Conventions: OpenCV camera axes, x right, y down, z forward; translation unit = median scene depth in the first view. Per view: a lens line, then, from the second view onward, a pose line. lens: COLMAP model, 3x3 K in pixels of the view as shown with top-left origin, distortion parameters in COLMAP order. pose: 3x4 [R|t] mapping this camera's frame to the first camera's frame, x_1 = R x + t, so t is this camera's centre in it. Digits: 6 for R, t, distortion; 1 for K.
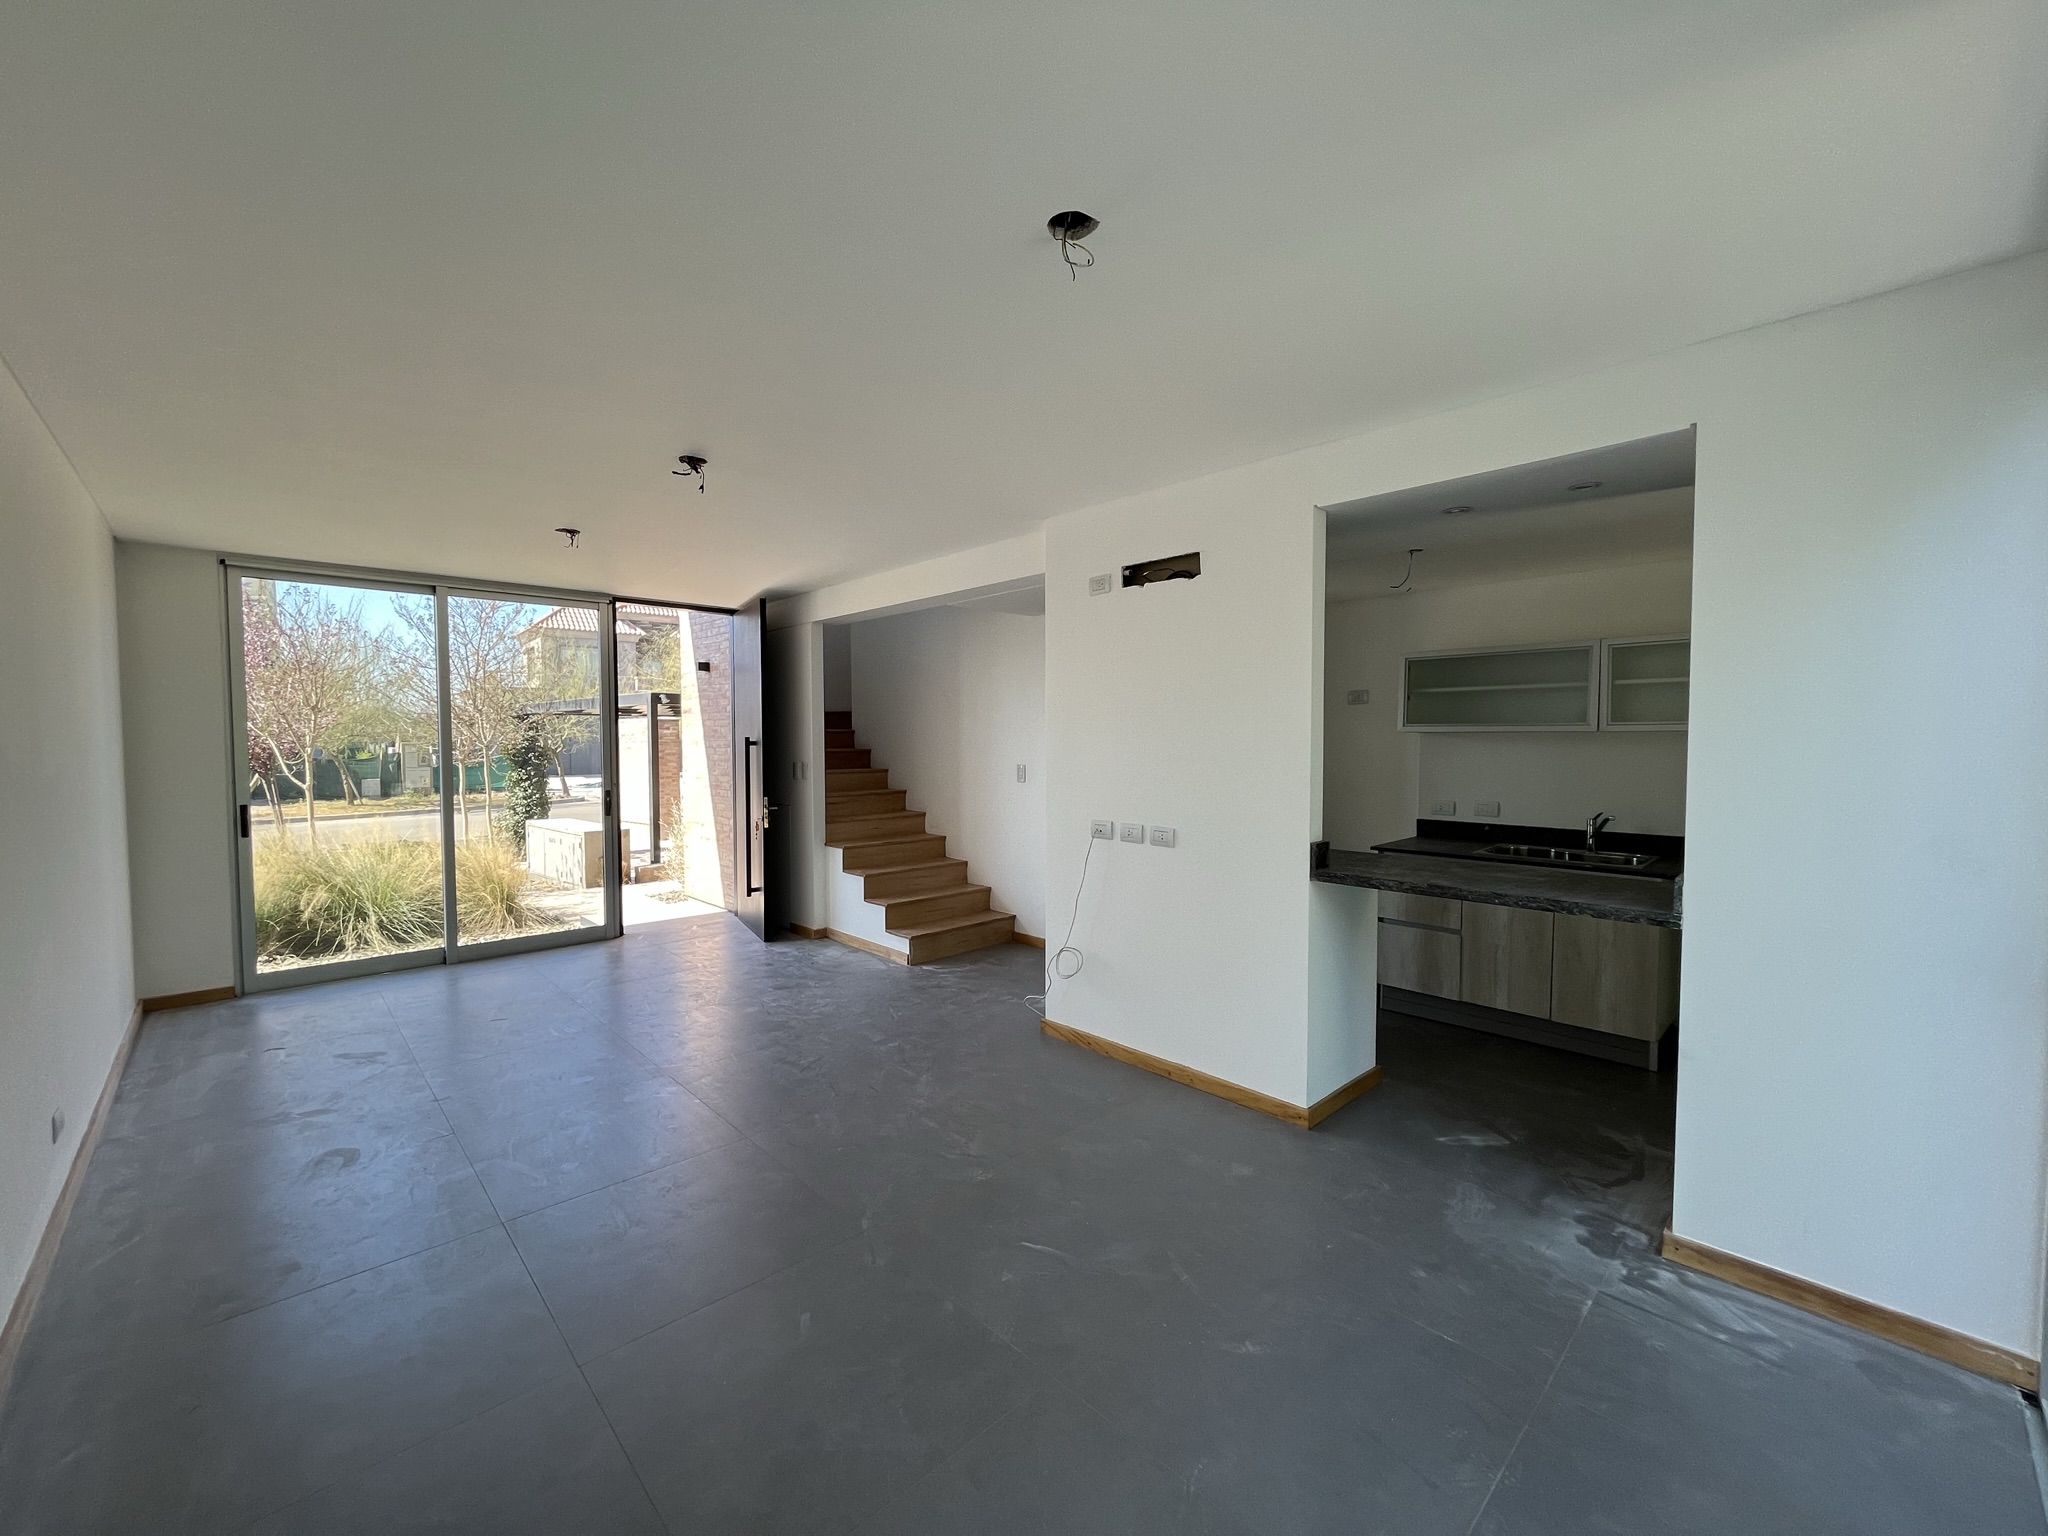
lens RADIAL K [[822.8, 0, 1013.7], [0, 822.8, 770.3], [0, 0, 1]] dist [-0.004174, 0.000405]
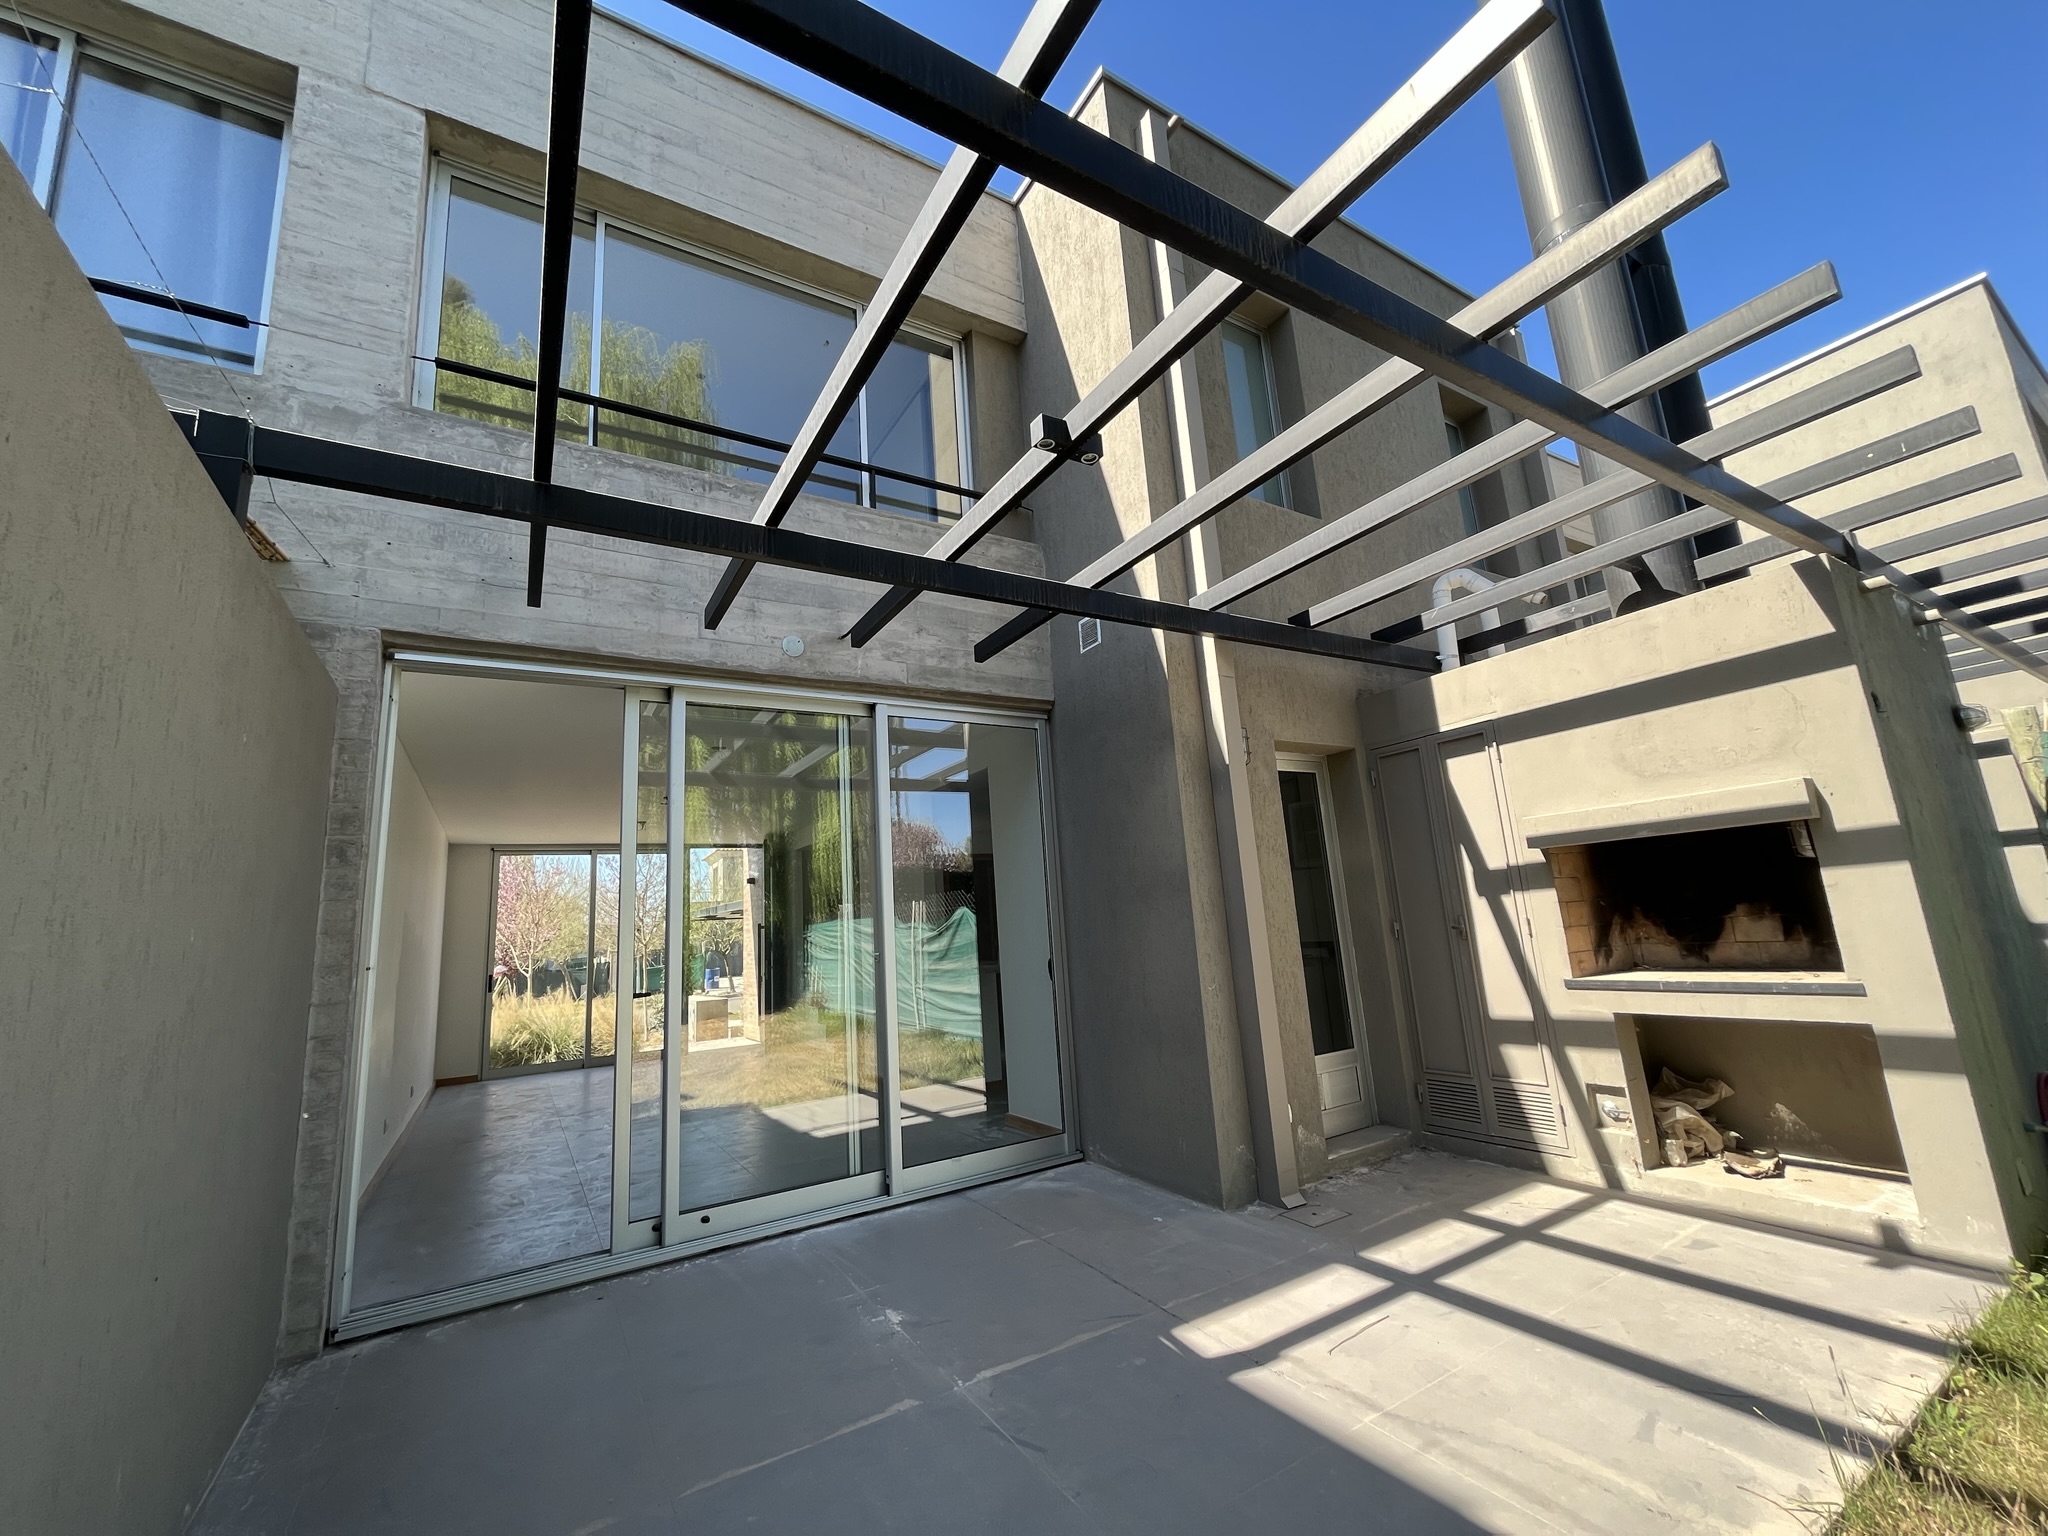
lens RADIAL K [[822.8, 0, 1020.3], [0, 822.8, 770.4], [0, 0, 1]] dist [-0.004174, 0.000405]
pose [[0.978028, -0.100424, -0.182694, 0.724361], [0.057163, 0.971926, -0.228236, 0.093711], [0.200485, 0.212778, 0.956311, -0.745480]]
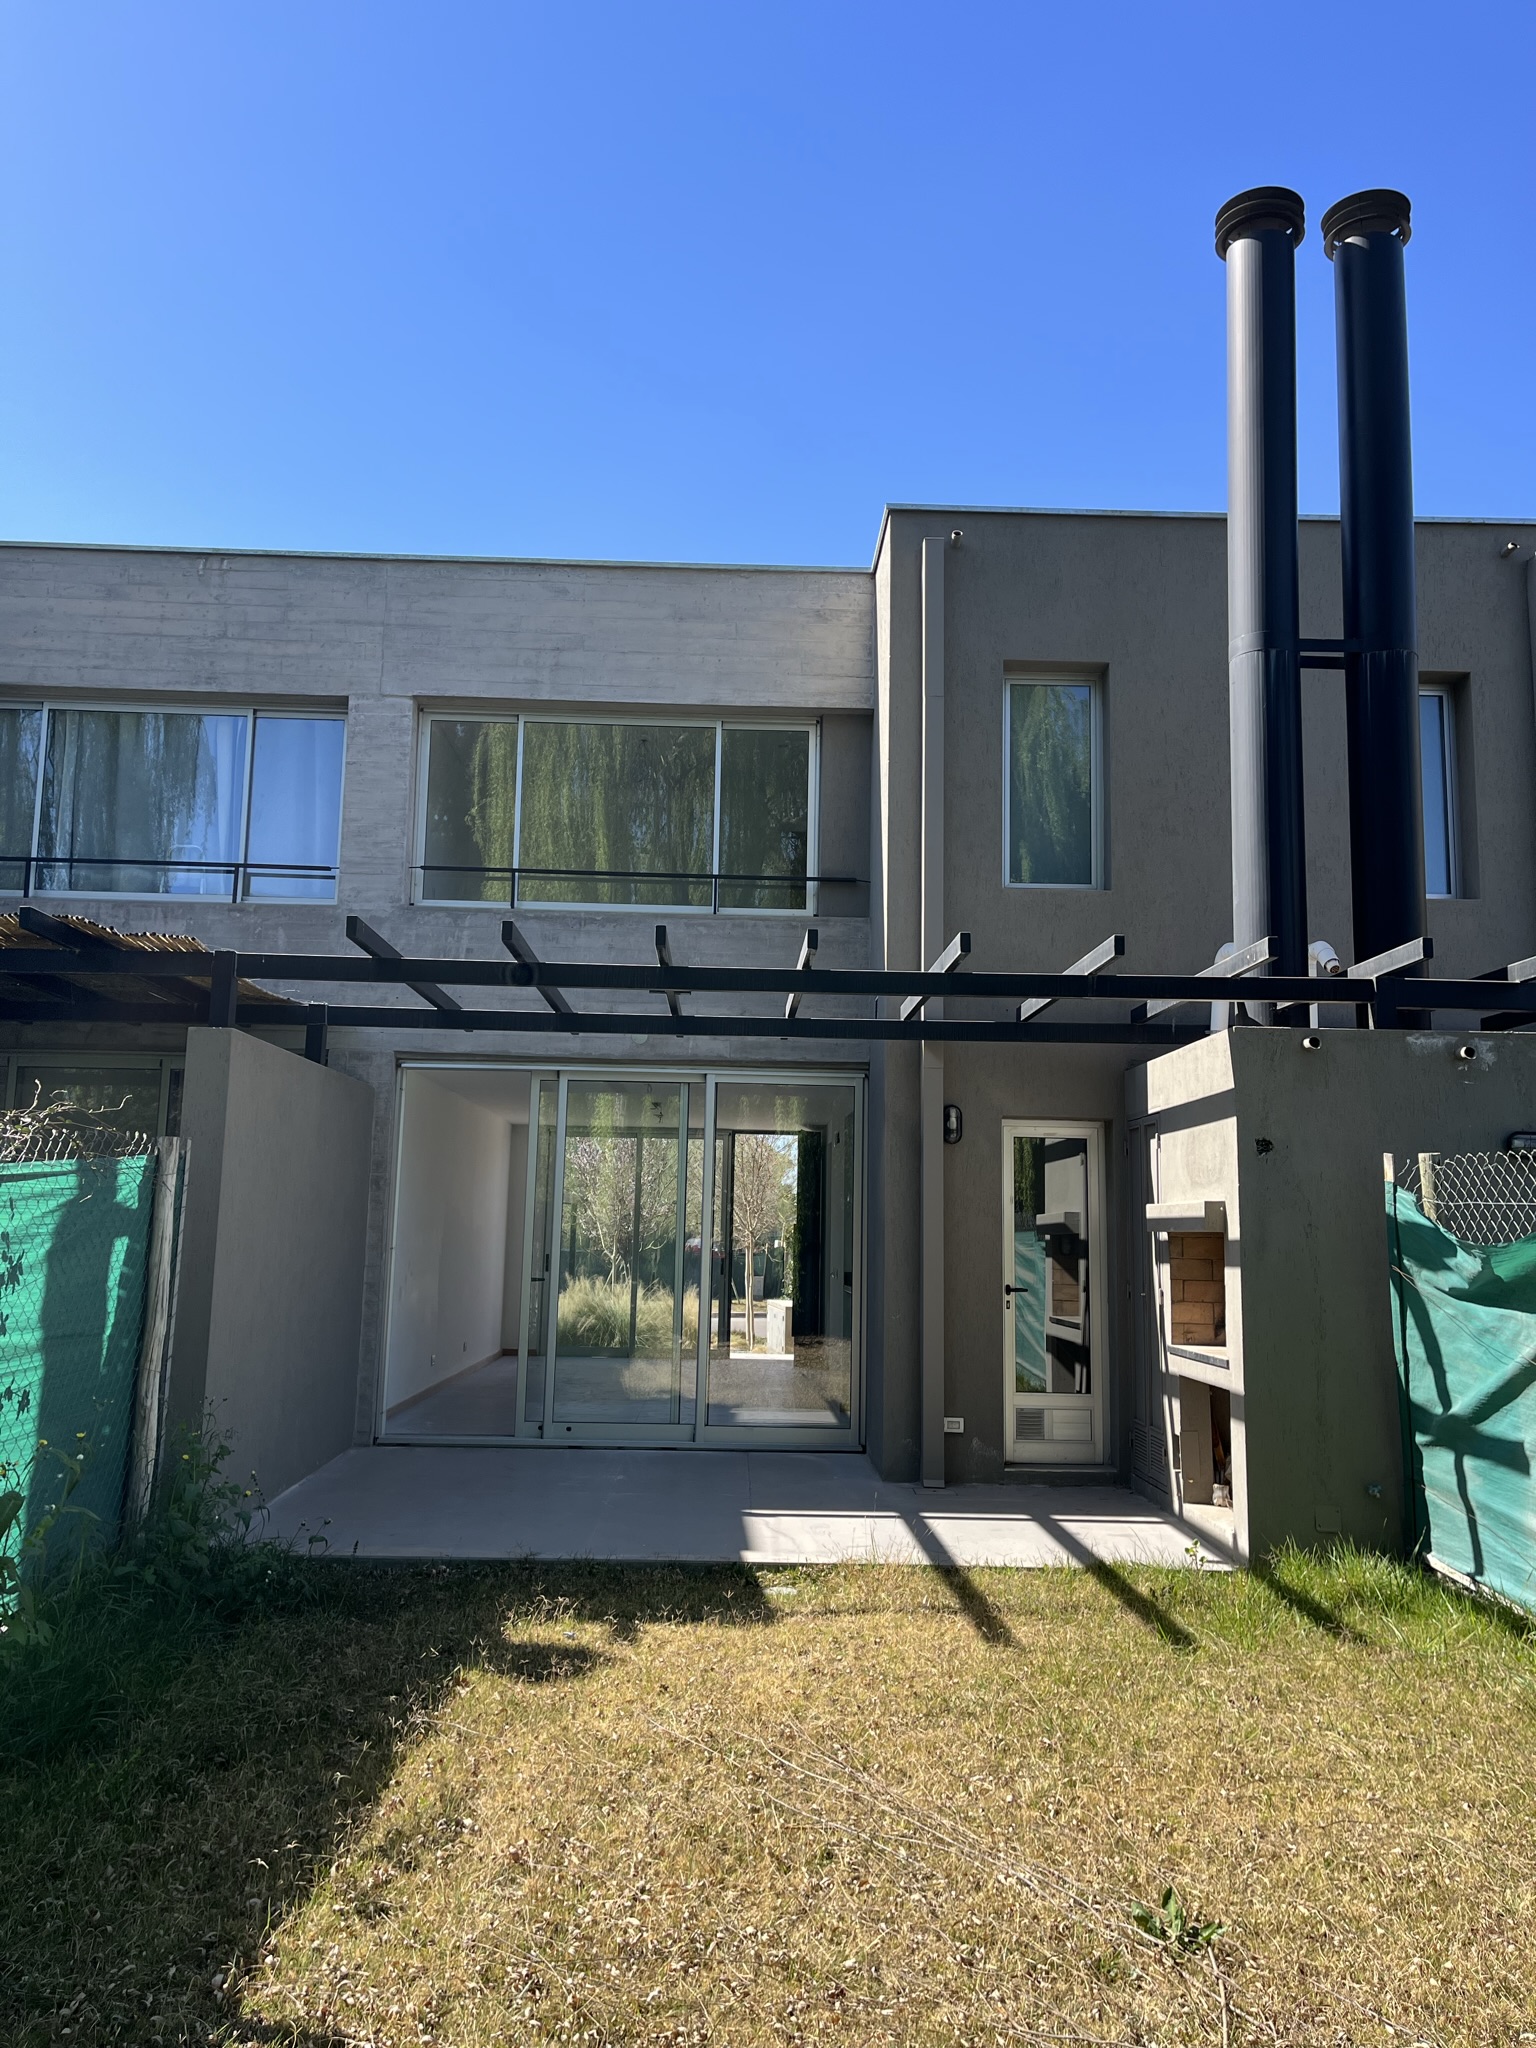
lens RADIAL K [[1546.4, 0, 772.3], [0, 1546.4, 1014.1], [0, 0, 1]] dist [0.073387, -0.094639]
pose [[0.752136, -0.078556, -0.654309, 2.146435], [-0.047608, 0.983799, -0.172840, 0.097538], [0.657286, 0.161149, 0.736211, -1.630116]]
